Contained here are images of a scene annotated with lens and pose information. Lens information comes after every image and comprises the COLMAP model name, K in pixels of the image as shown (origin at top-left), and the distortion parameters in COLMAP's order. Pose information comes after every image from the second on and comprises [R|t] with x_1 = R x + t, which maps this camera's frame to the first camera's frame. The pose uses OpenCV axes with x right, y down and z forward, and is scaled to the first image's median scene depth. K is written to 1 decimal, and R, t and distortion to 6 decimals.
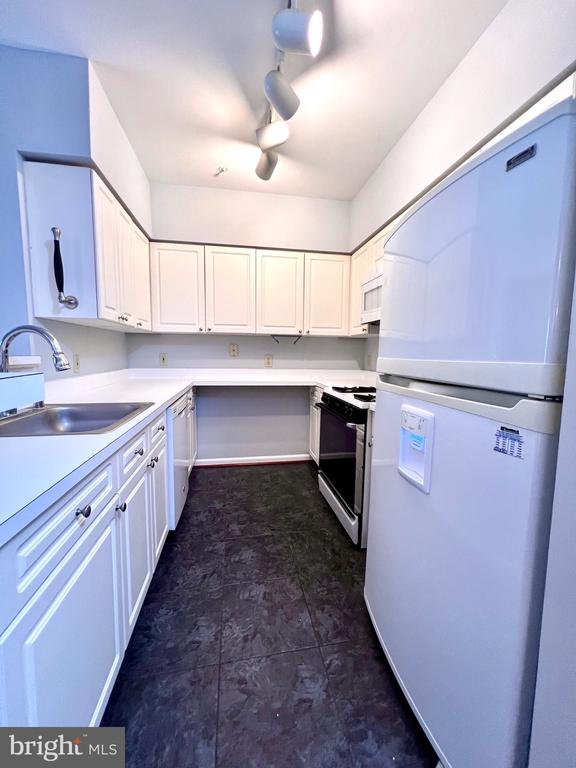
lens RADIAL K [[308.7, 0, 289.4], [0, 308.7, 381.5], [0, 0, 1]] dist [0.000966, 0.000294]
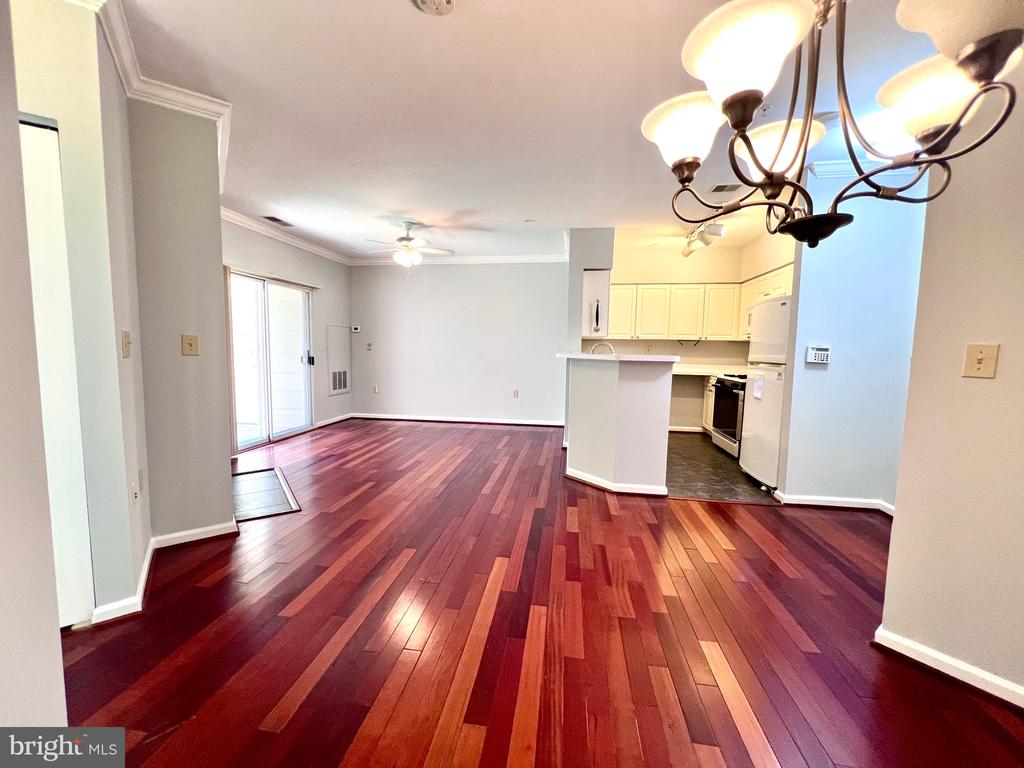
lens RADIAL K [[408.3, 0, 508.1], [0, 408.3, 381.8], [0, 0, 1]] dist [-0.001217, 0.000807]
pose [[0.945622, 0.031642, -0.323726, -0.218245], [-0.036963, 0.999264, -0.010301, 0.113489], [0.323161, 0.021706, 0.946095, -1.270857]]
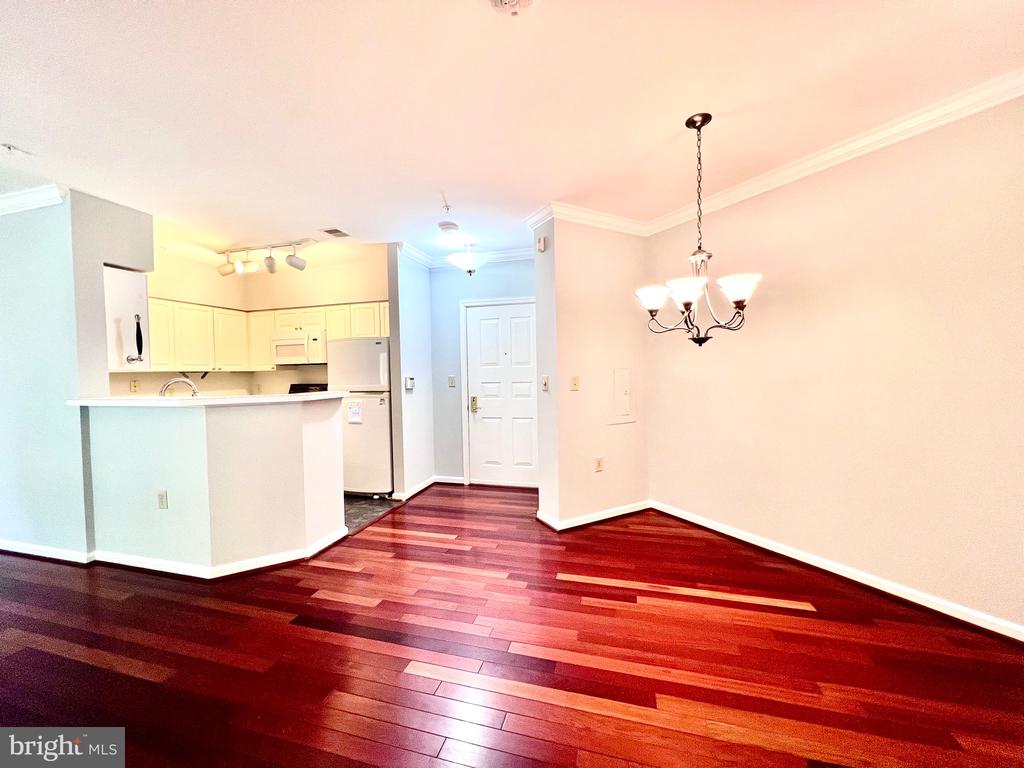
lens RADIAL K [[411.7, 0, 501.9], [0, 411.7, 385.4], [0, 0, 1]] dist [0.000966, 0.000294]
pose [[0.445840, -0.051681, 0.893620, -1.064058], [0.105602, 0.994397, 0.004823, 0.026776], [-0.888862, 0.092218, 0.448799, -0.906399]]
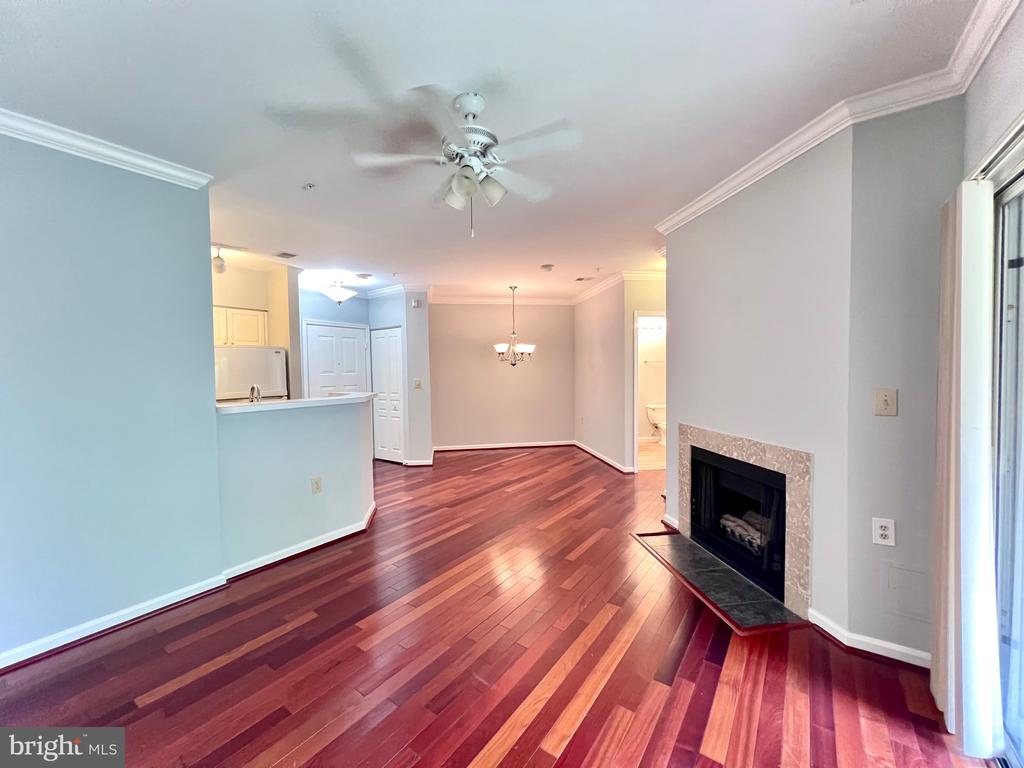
lens RADIAL K [[408.3, 0, 508.1], [0, 408.3, 381.8], [0, 0, 1]] dist [-0.001217, 0.000807]
pose [[-0.691334, -0.021651, 0.722211, -1.820448], [0.073376, 0.992280, 0.099985, -0.161536], [-0.718800, 0.122116, -0.684408, 0.784990]]
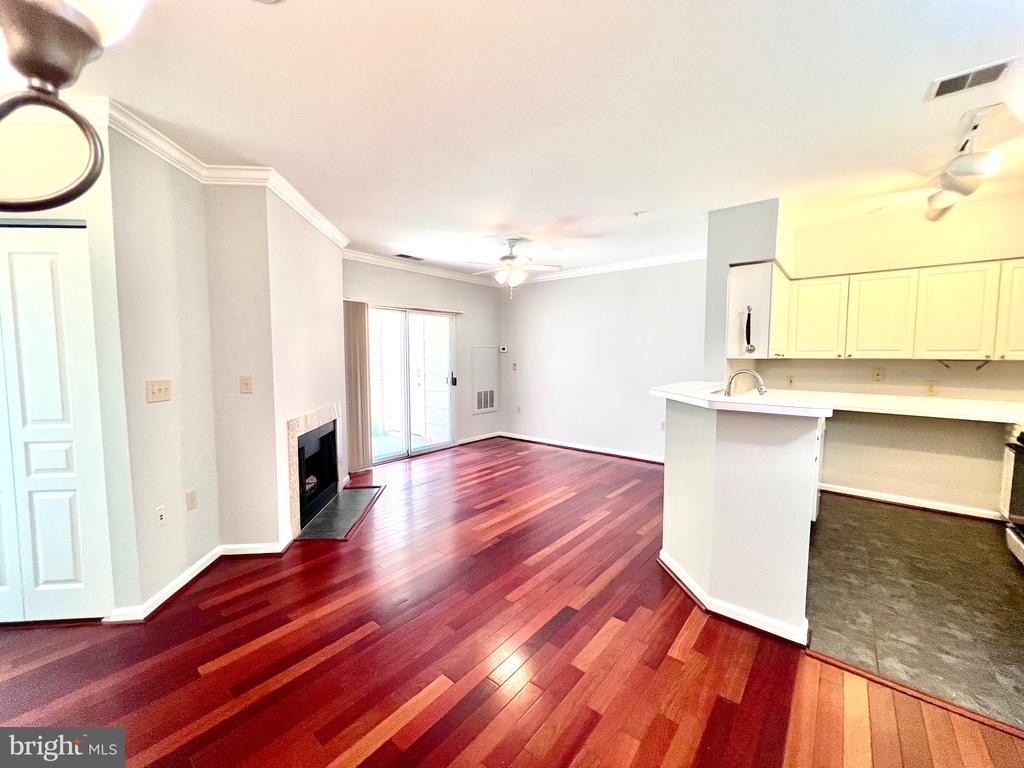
lens RADIAL K [[408.3, 0, 508.1], [0, 408.3, 381.8], [0, 0, 1]] dist [-0.001217, 0.000807]
pose [[0.642738, 0.043261, -0.764864, 0.055007], [-0.066761, 0.997769, 0.000333, -0.006907], [0.763172, 0.050849, 0.644192, -0.788868]]
